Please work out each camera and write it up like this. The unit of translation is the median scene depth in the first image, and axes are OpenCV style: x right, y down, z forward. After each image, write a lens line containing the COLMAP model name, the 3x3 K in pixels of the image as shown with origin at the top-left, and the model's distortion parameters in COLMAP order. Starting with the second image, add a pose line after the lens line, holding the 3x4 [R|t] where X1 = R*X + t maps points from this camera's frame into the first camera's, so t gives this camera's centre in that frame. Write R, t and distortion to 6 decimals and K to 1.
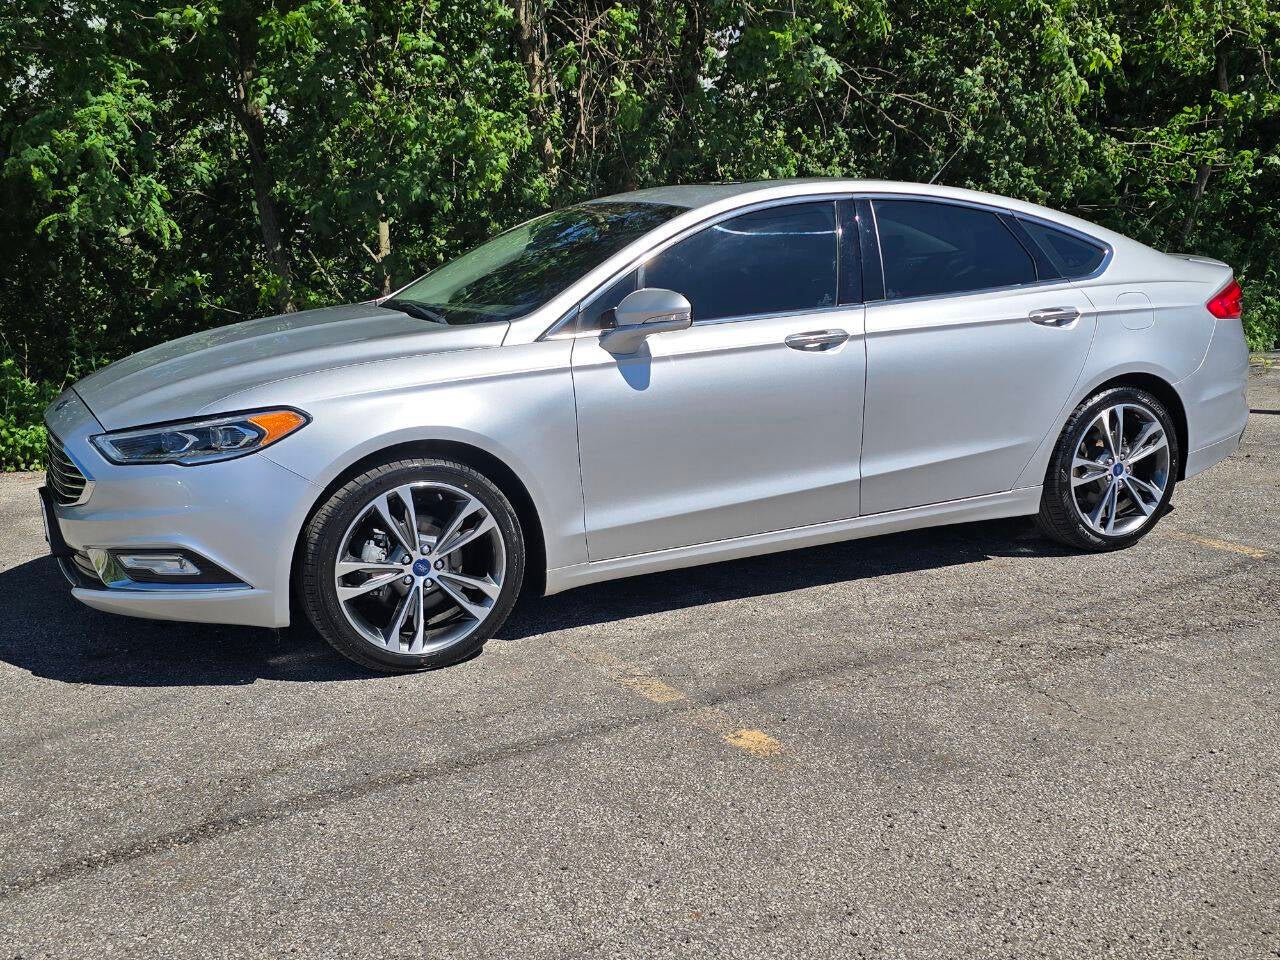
lens RADIAL K [[1303.5, 0, 640.0], [0, 1303.5, 480.0], [0, 0, 1]] dist [0.102016, -0.170086]
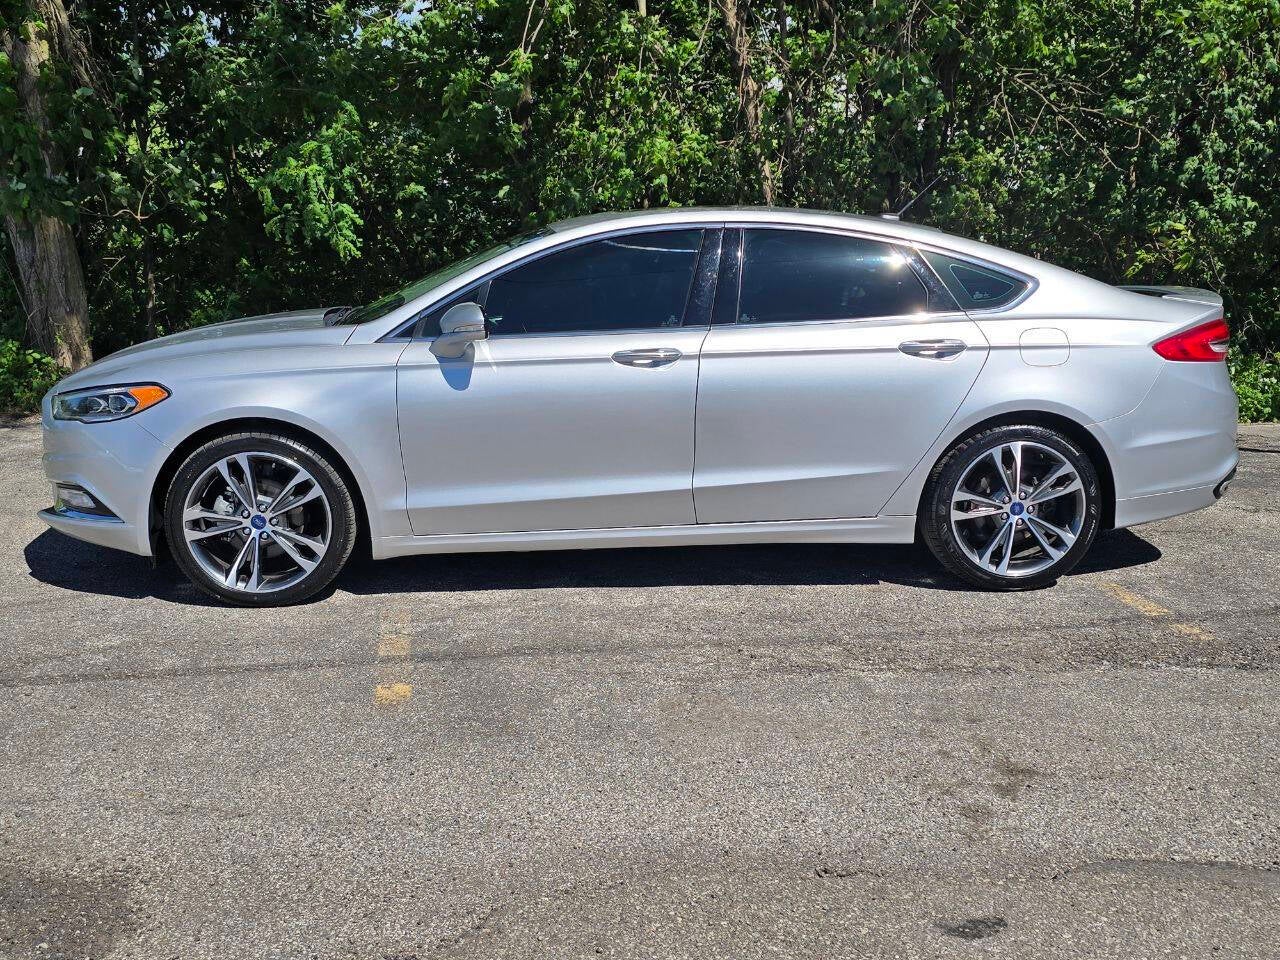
lens RADIAL K [[1317.0, 0, 640.0], [0, 1317.0, 480.0], [0, 0, 1]] dist [0.105159, -0.186206]
pose [[0.922768, 0.102470, -0.371483, 0.603793], [-0.093996, 0.994732, 0.040900, -0.055136], [0.373718, -0.002823, 0.927538, -0.016951]]
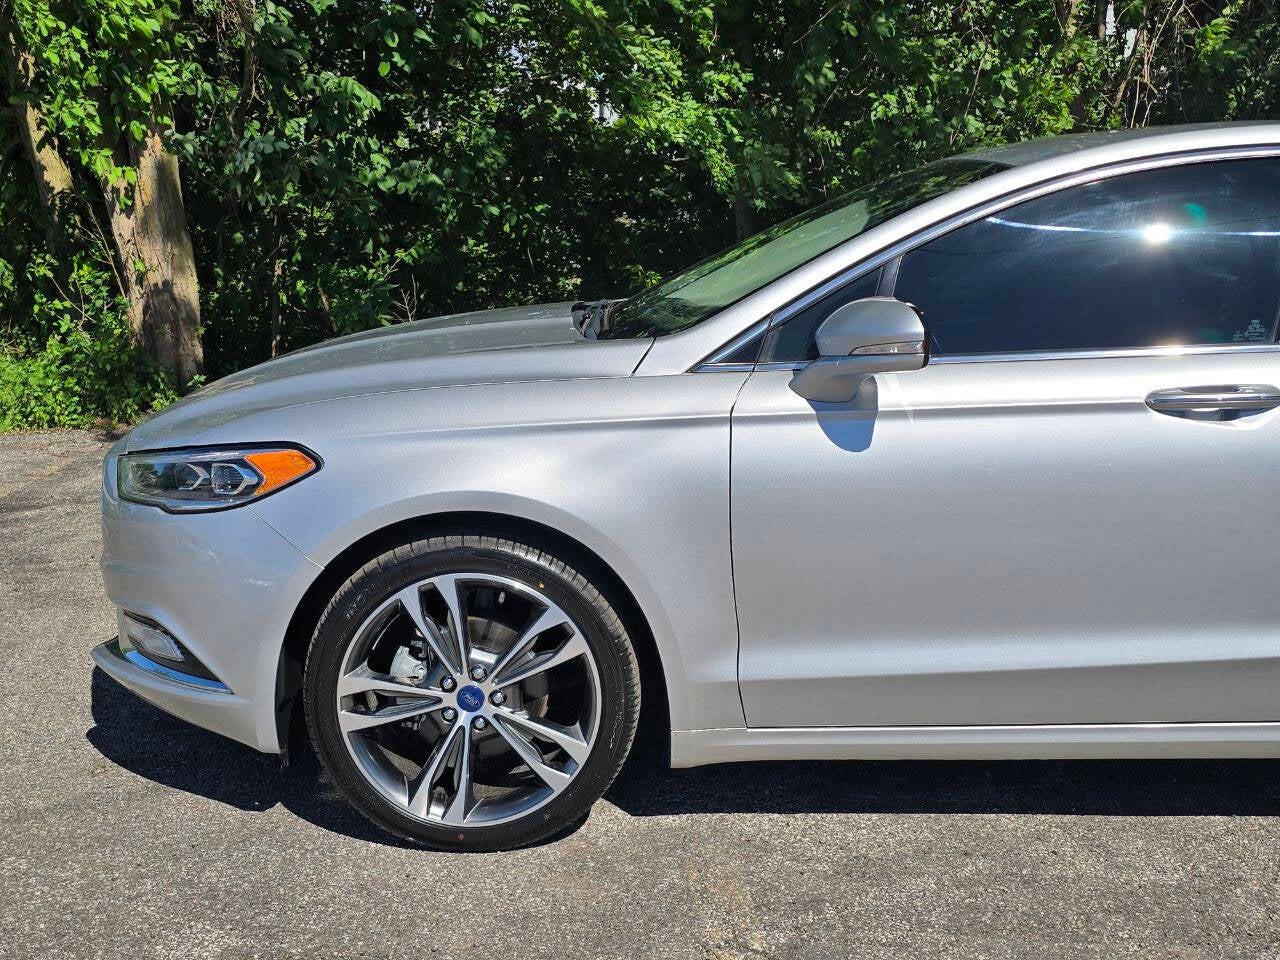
lens RADIAL K [[1303.5, 0, 640.0], [0, 1303.5, 480.0], [0, 0, 1]] dist [0.102016, -0.170086]
pose [[0.888877, 0.110929, -0.444514, 0.190129], [-0.106122, 0.993709, 0.035775, -0.075292], [0.445686, 0.015373, 0.895057, 0.427368]]
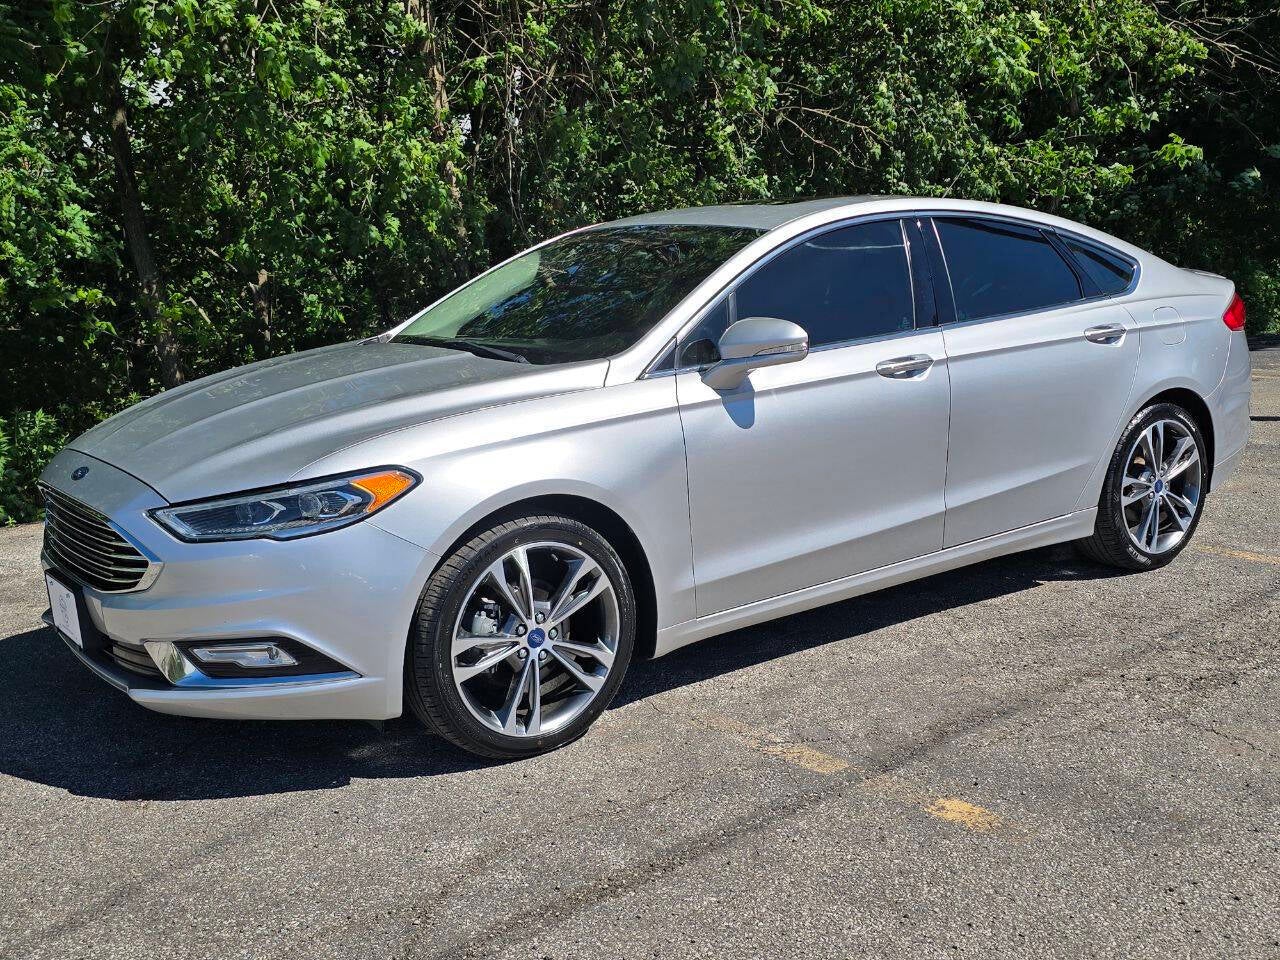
lens RADIAL K [[1303.5, 0, 640.0], [0, 1303.5, 480.0], [0, 0, 1]] dist [0.102016, -0.170086]
pose [[0.986961, -0.045123, 0.154503, -0.224380], [0.047018, 0.998857, -0.008630, -0.028918], [-0.153937, 0.015782, 0.987955, 0.105739]]
